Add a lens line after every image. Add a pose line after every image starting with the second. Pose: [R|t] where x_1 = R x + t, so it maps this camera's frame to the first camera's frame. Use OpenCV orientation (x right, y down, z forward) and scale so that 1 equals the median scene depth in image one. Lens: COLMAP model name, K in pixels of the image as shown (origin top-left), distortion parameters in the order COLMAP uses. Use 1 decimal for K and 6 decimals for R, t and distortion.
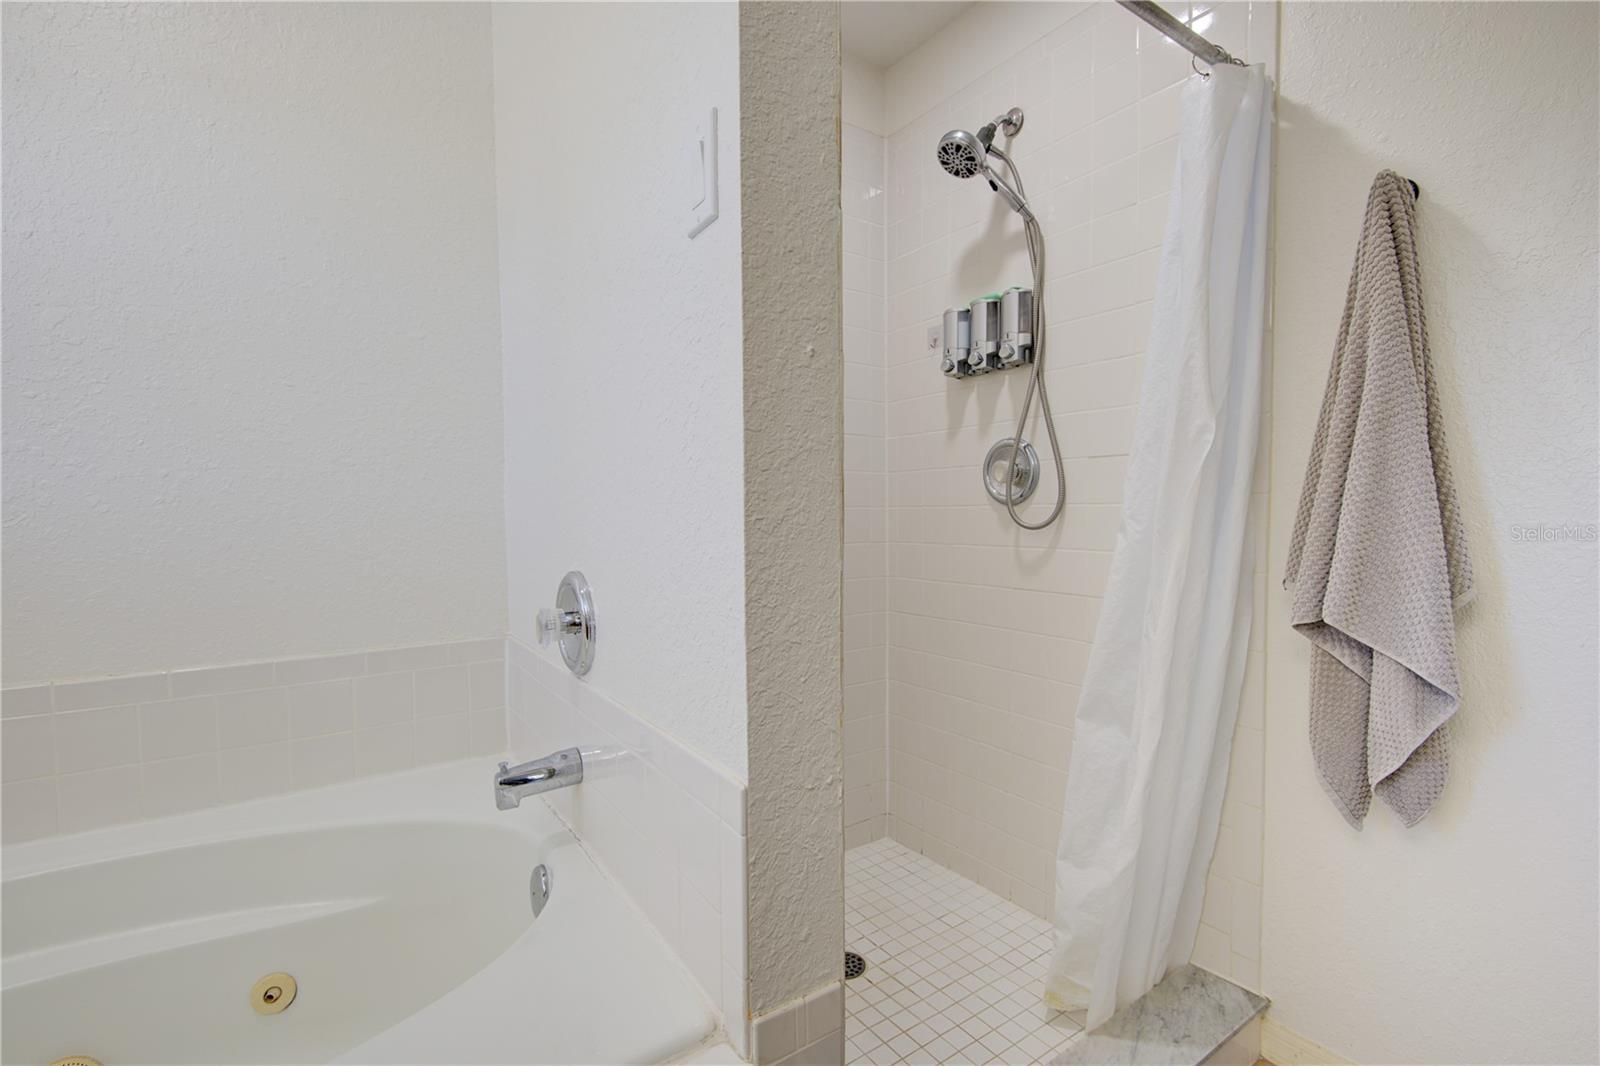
lens RADIAL K [[722.0, 0, 798.6], [0, 722.0, 539.8], [0, 0, 1]] dist [0.002890, -0.001872]
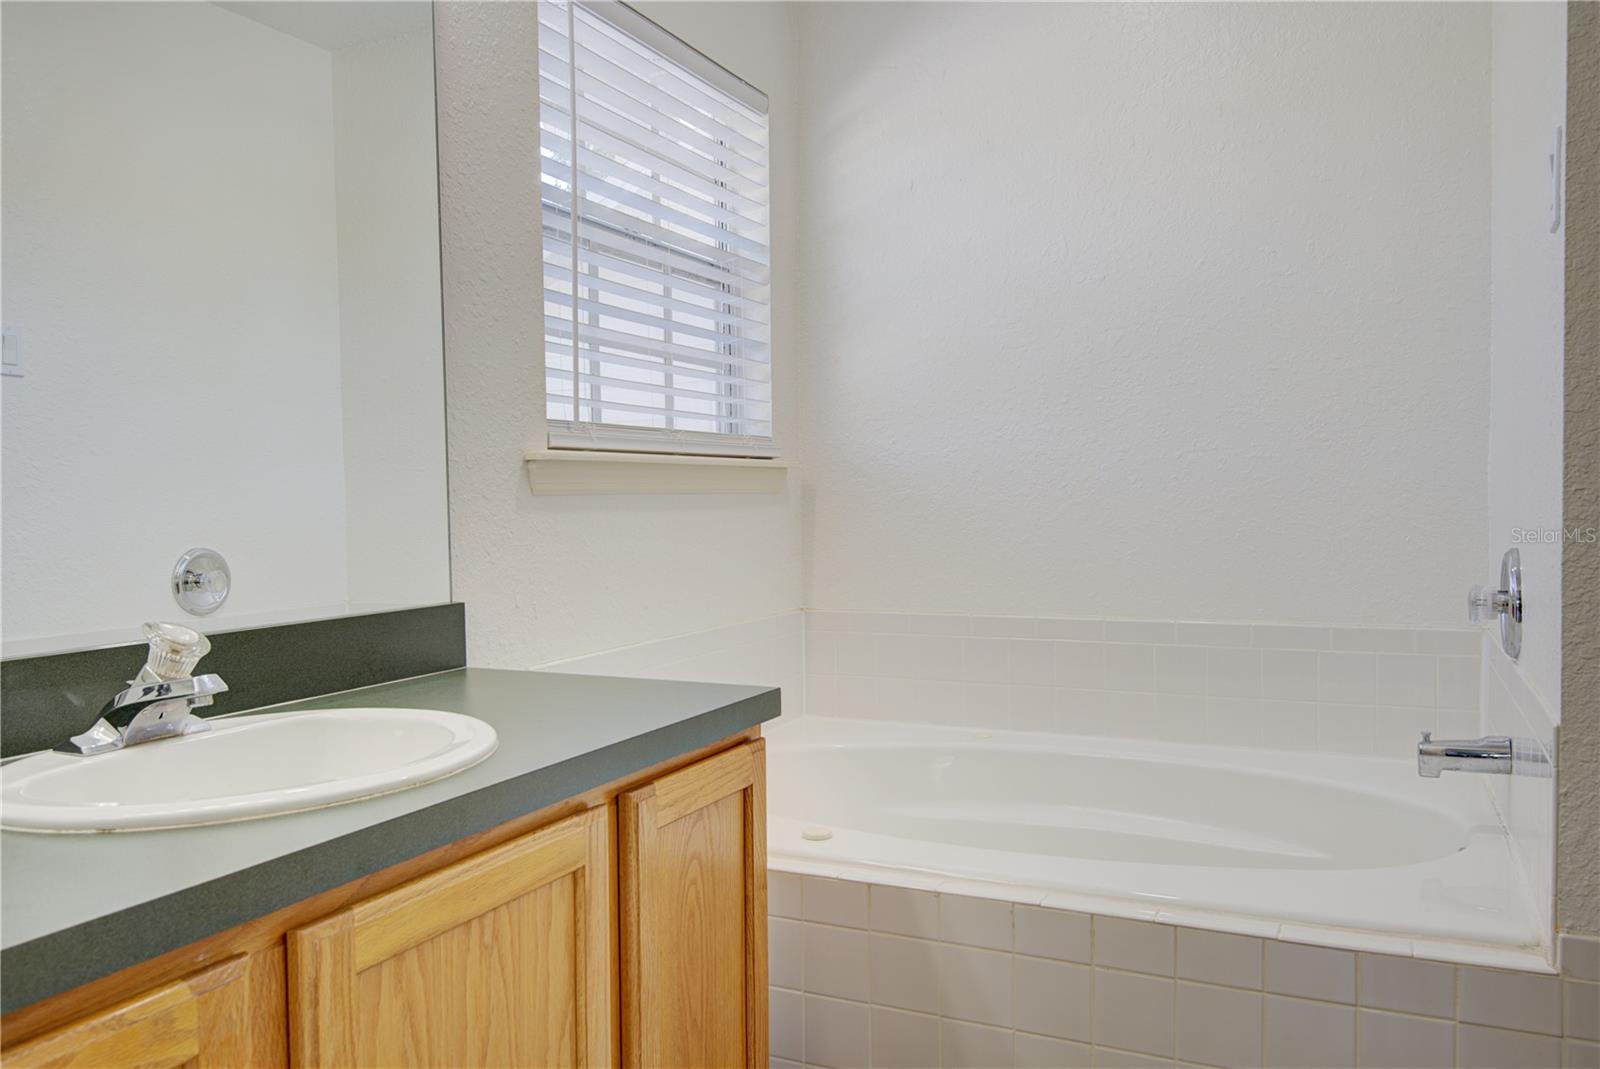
lens RADIAL K [[1232.9, 0, 798.8], [0, 1232.9, 535.9], [0, 0, 1]] dist [-0.010116, -0.001812]
pose [[0.516367, 0.027986, -0.855910, 0.958957], [-0.030475, 0.999433, 0.014293, 0.054001], [0.855825, 0.018703, 0.516928, -1.032035]]
